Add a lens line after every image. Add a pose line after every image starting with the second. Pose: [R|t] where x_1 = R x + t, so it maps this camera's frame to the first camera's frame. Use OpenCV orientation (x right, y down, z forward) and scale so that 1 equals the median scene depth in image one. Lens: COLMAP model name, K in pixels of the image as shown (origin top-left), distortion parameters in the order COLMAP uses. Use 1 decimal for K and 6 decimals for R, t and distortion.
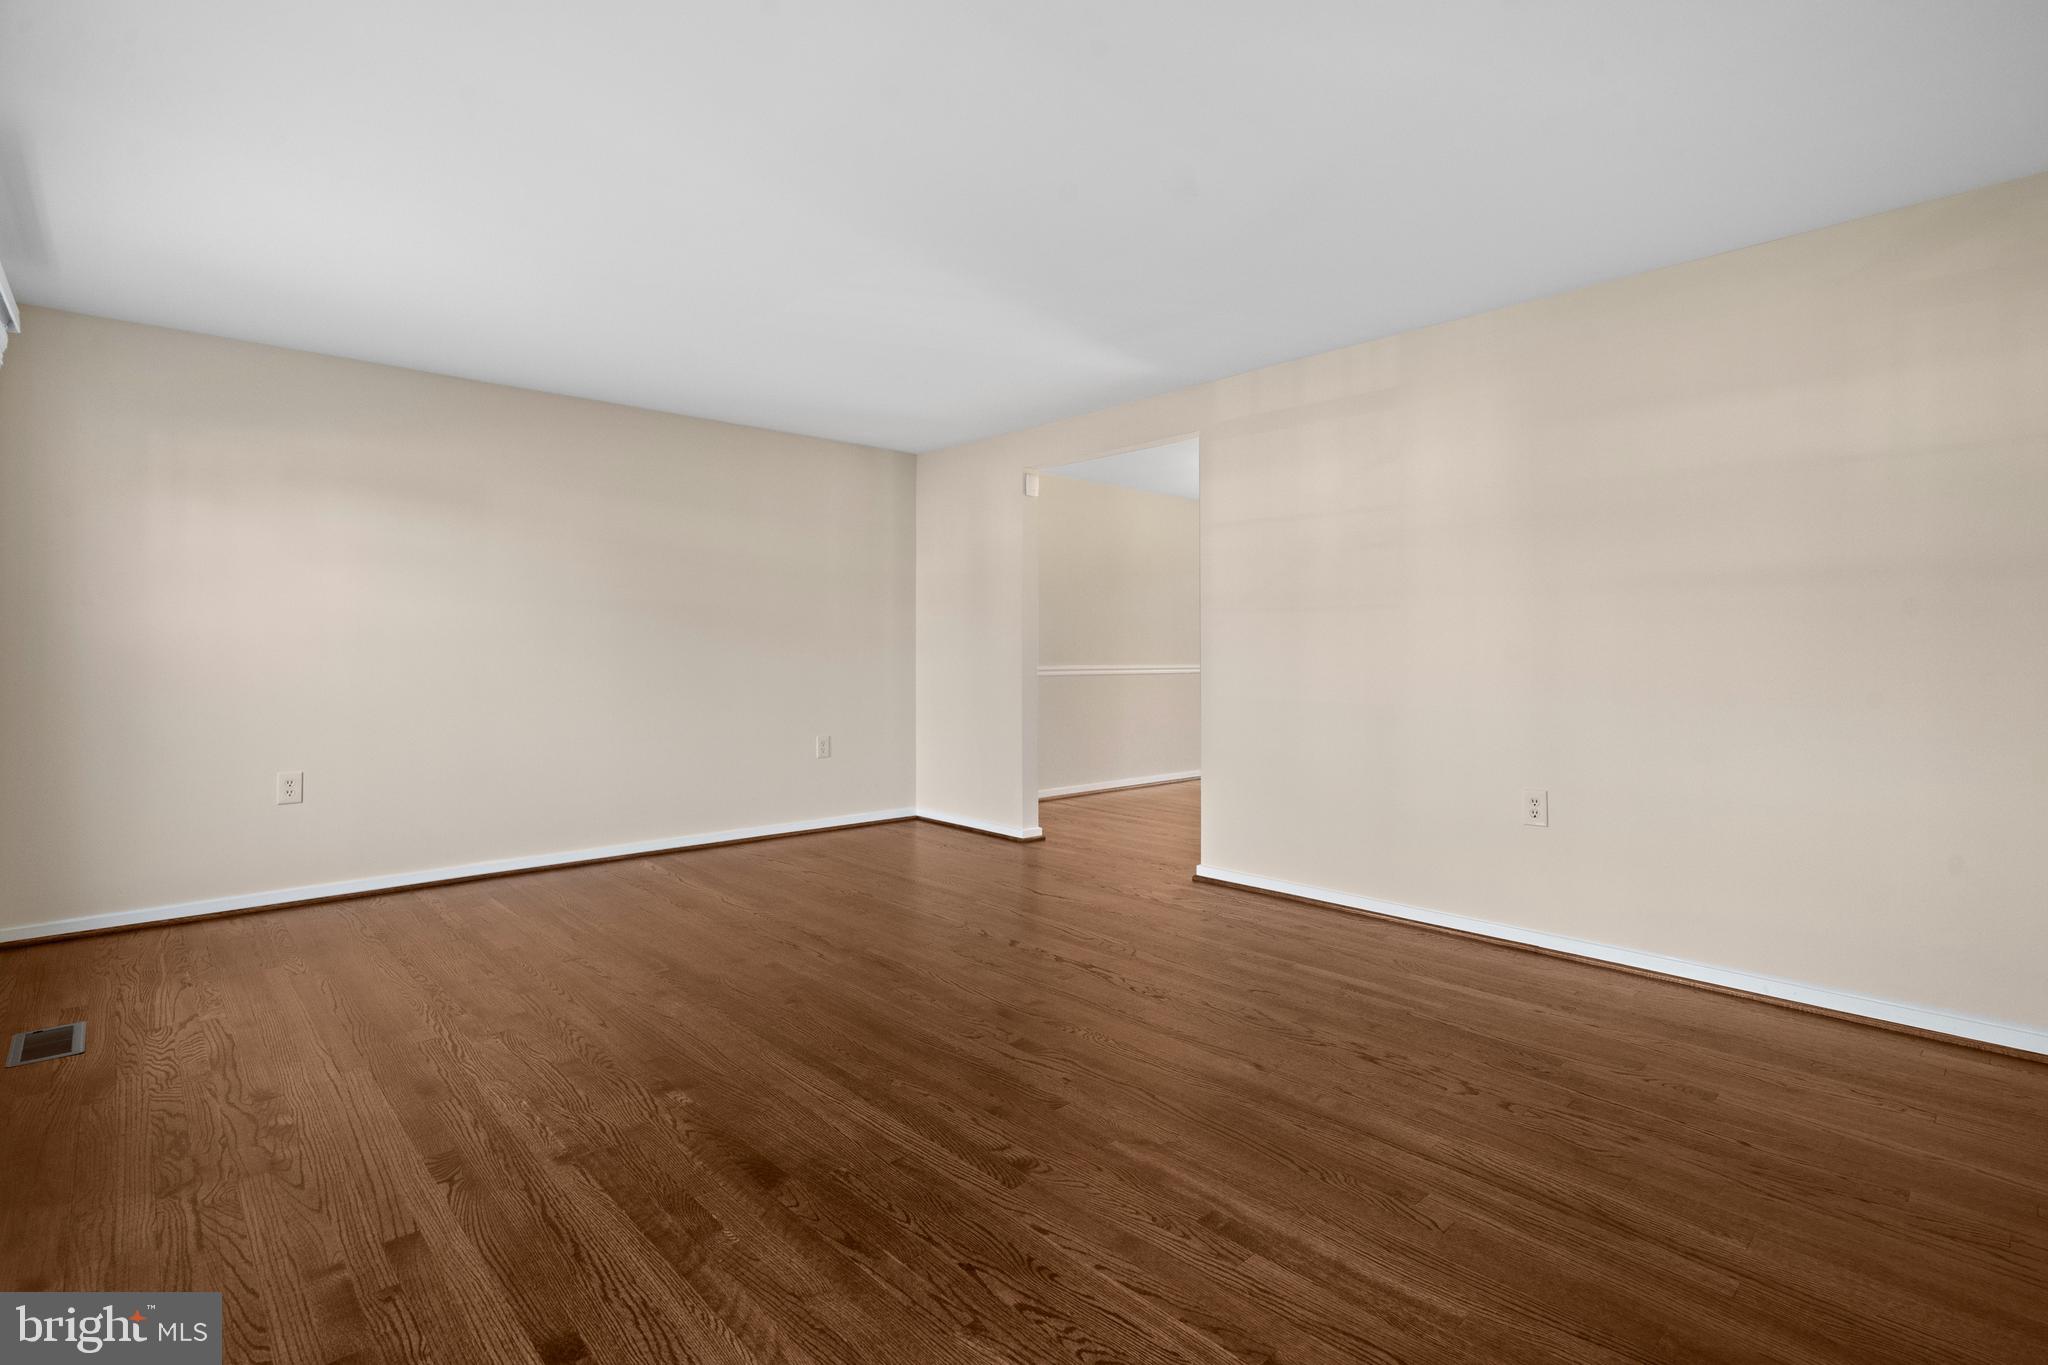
lens RADIAL K [[927.9, 0, 1023.6], [0, 927.9, 691.4], [0, 0, 1]] dist [-0.001509, -0.000551]
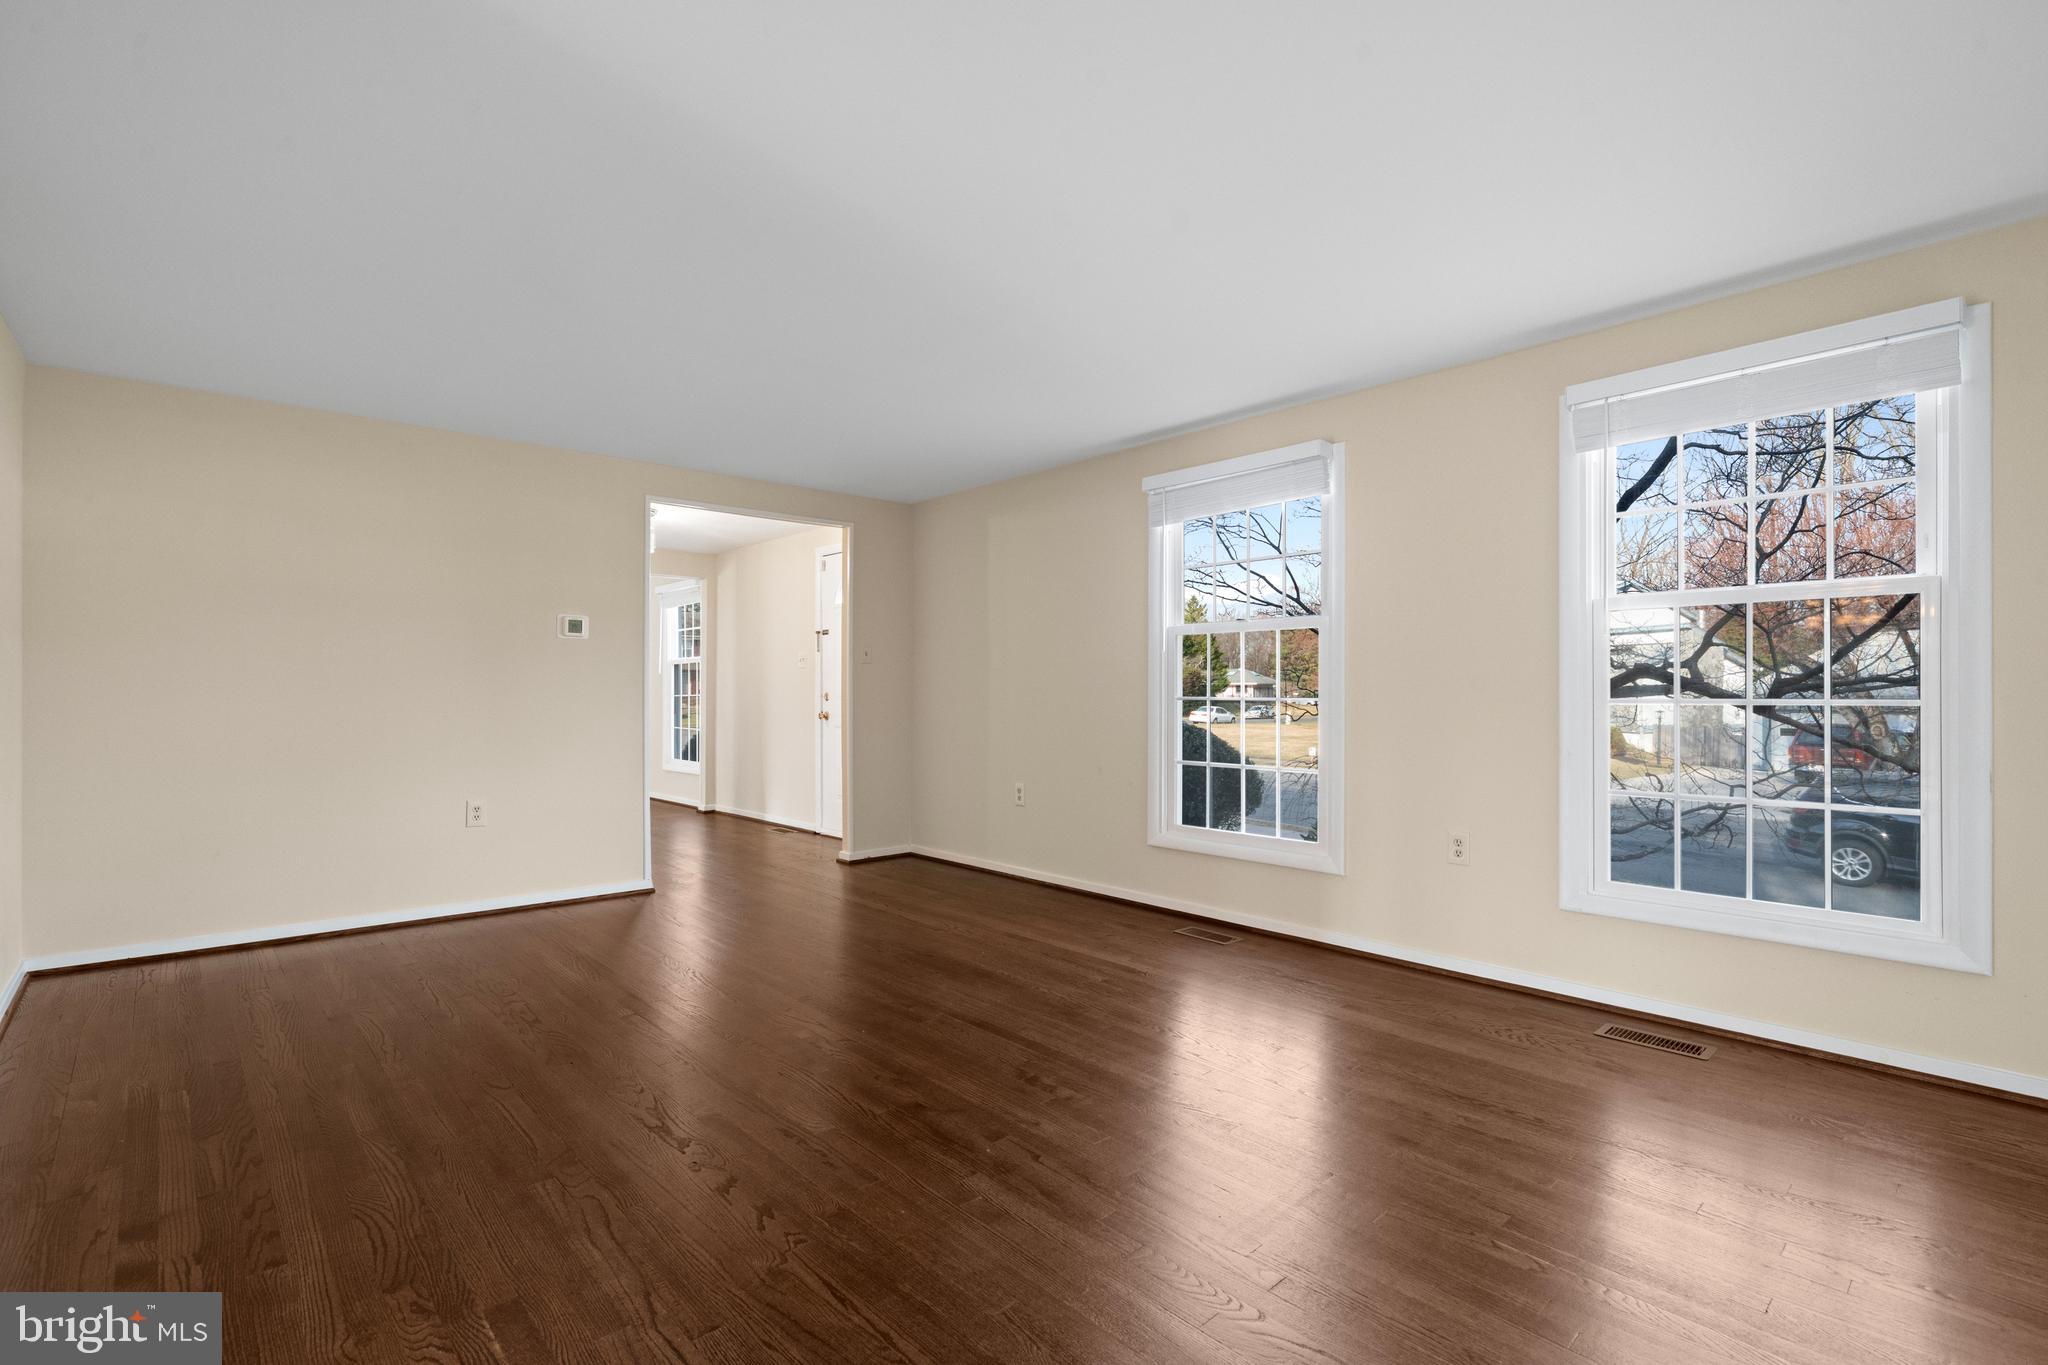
lens RADIAL K [[939.7, 0, 1024.0], [0, 939.7, 682.5], [0, 0, 1]] dist [-0.000137, 0.000846]
pose [[-0.999650, -0.003181, 0.026280, -0.243529], [-0.002231, 0.999346, 0.036092, -0.083617], [-0.026378, 0.036021, -0.999003, 1.786691]]
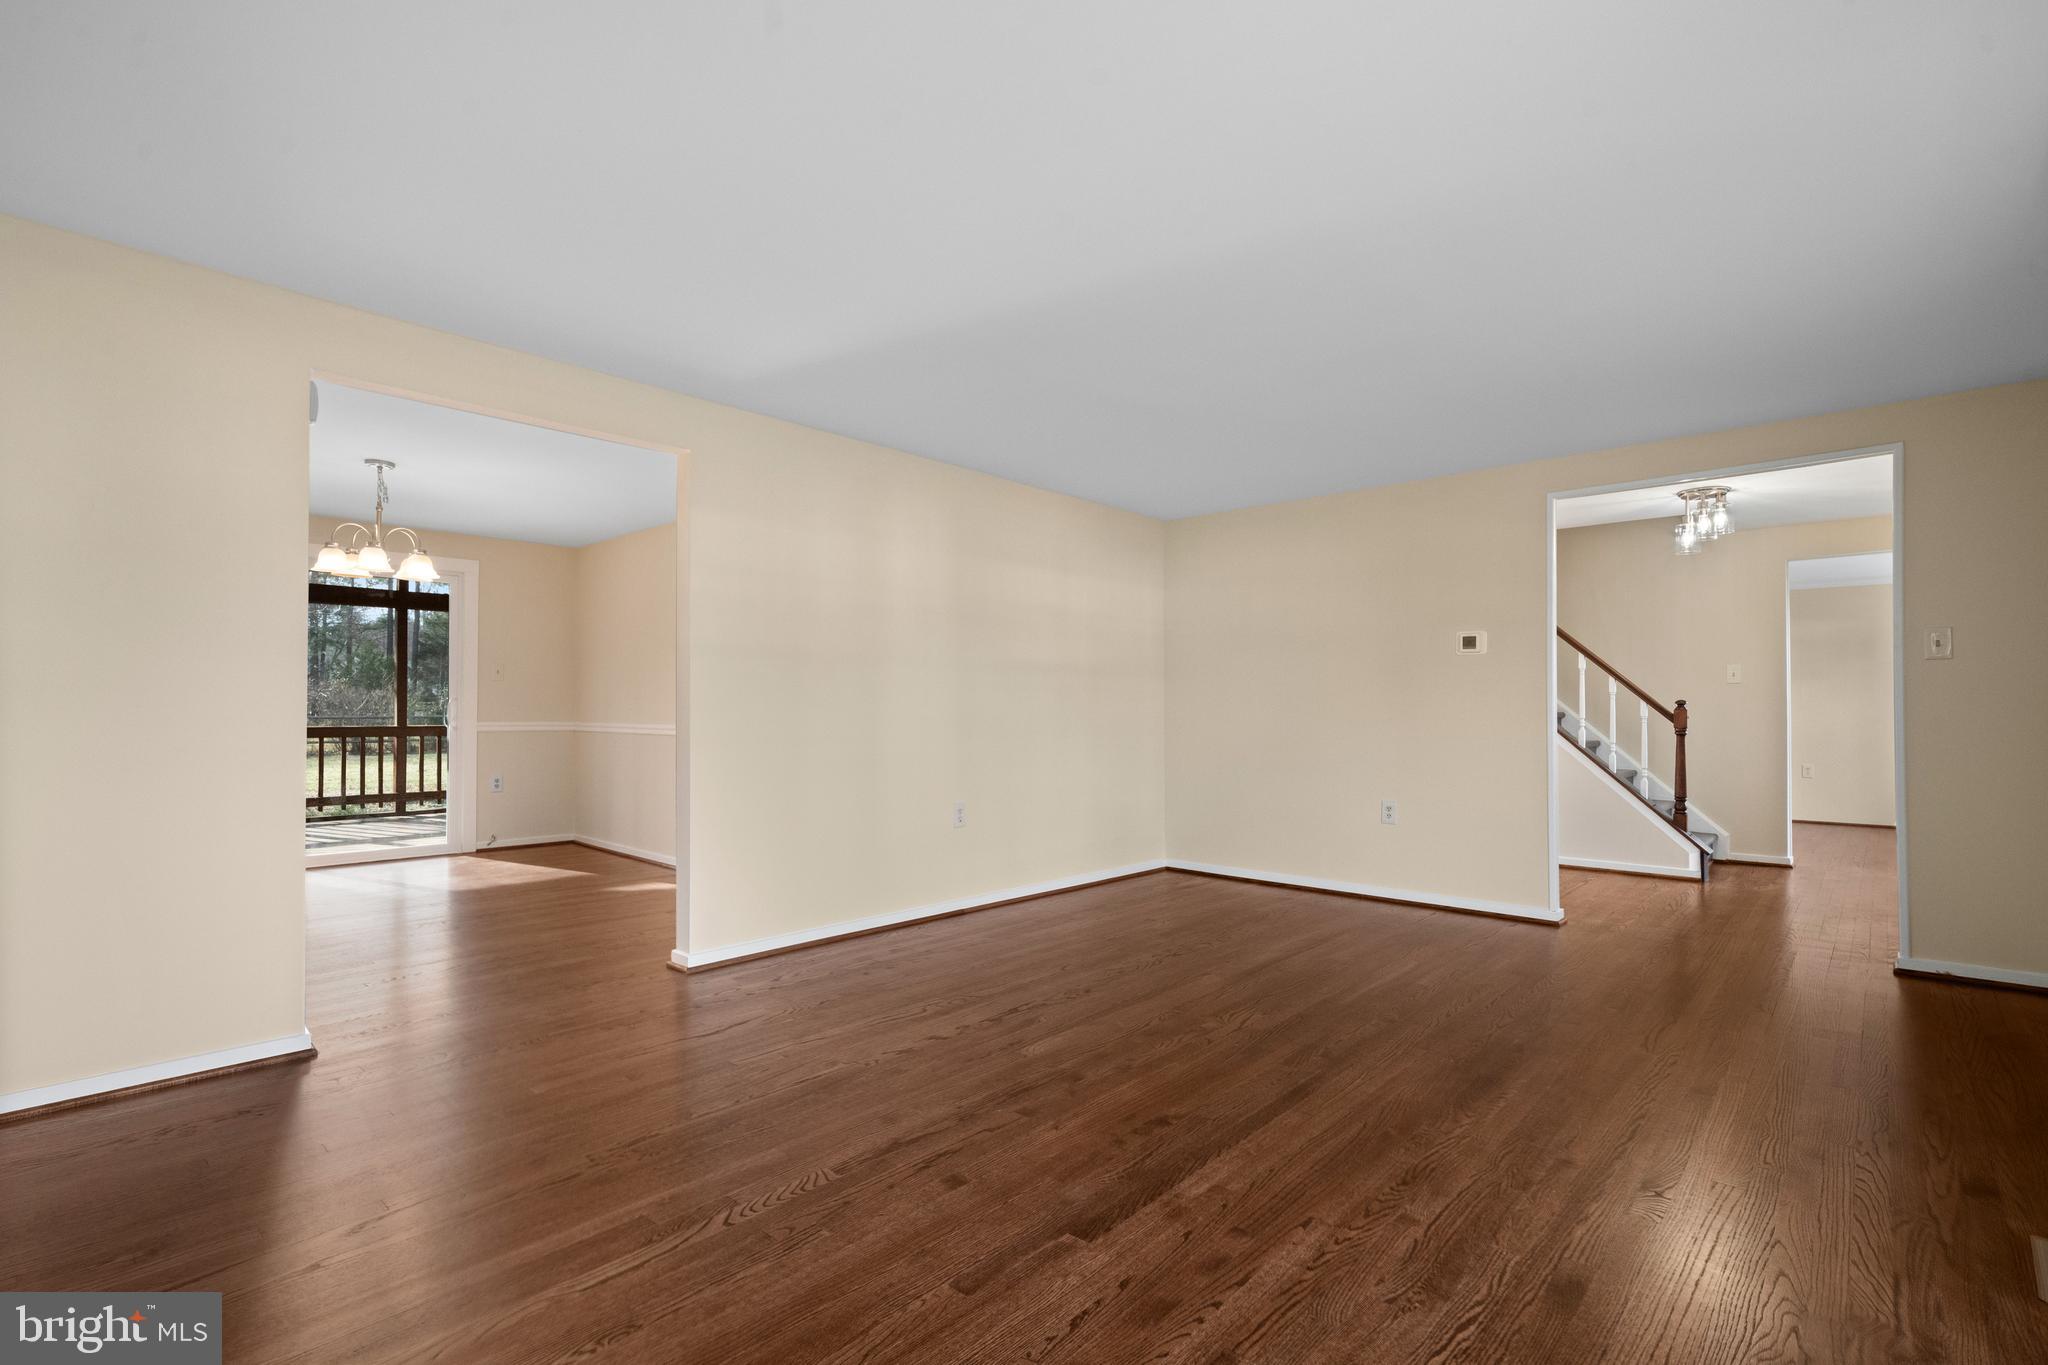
lens RADIAL K [[939.7, 0, 1024.0], [0, 939.7, 682.5], [0, 0, 1]] dist [-0.000137, 0.000846]
pose [[-0.060449, 0.028327, 0.997769, -1.020942], [0.042410, 0.998767, -0.025786, -0.040532], [-0.997270, 0.040757, -0.061575, 1.081070]]
